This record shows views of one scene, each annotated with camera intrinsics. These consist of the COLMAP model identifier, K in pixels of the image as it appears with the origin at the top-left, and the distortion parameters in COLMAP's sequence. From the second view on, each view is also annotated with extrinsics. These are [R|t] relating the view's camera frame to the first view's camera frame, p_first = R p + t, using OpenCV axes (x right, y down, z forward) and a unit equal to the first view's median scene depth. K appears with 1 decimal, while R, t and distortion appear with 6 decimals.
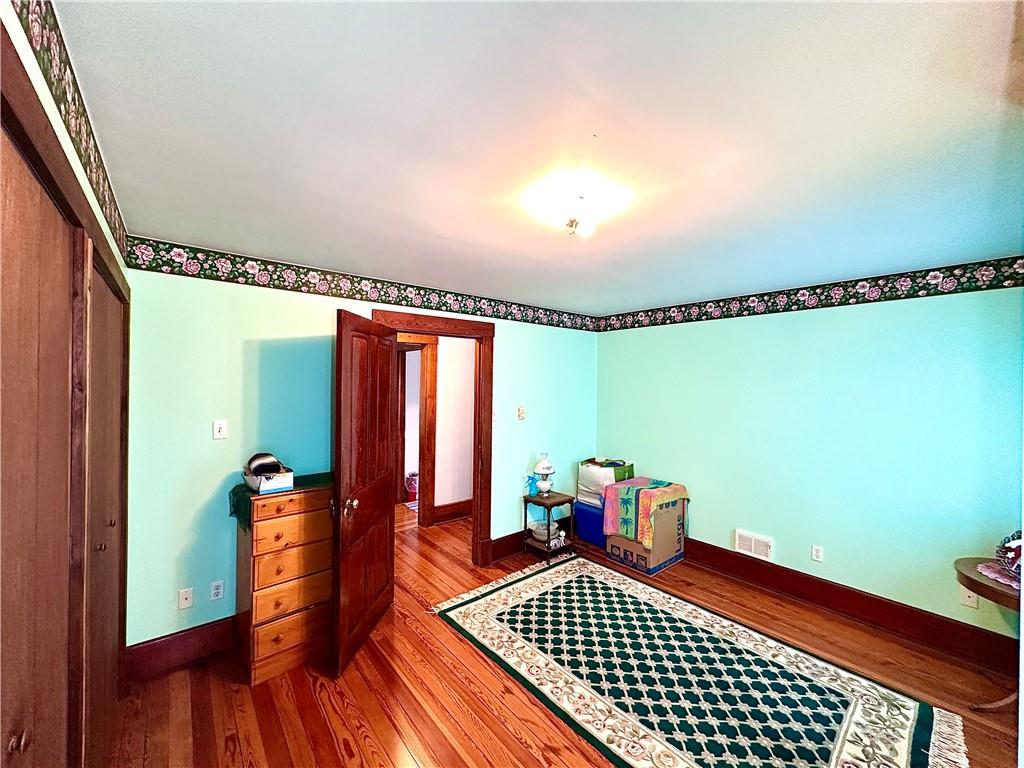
lens RADIAL K [[408.2, 0, 508.6], [0, 408.2, 383.0], [0, 0, 1]] dist [-0.002543, -0.000326]
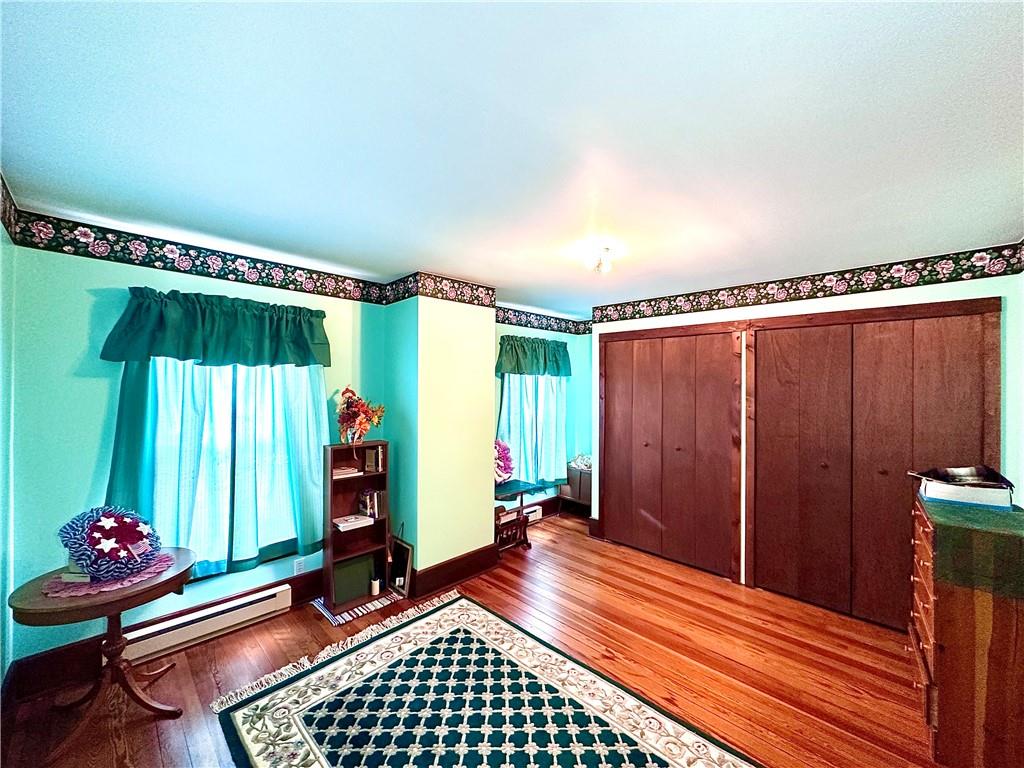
lens RADIAL K [[408.2, 0, 508.6], [0, 408.2, 383.0], [0, 0, 1]] dist [-0.002543, -0.000326]
pose [[-0.994683, -0.020462, -0.100932, 0.497600], [-0.020114, 0.999788, -0.004460, 0.037562], [0.101002, -0.002406, -0.994883, 1.976654]]
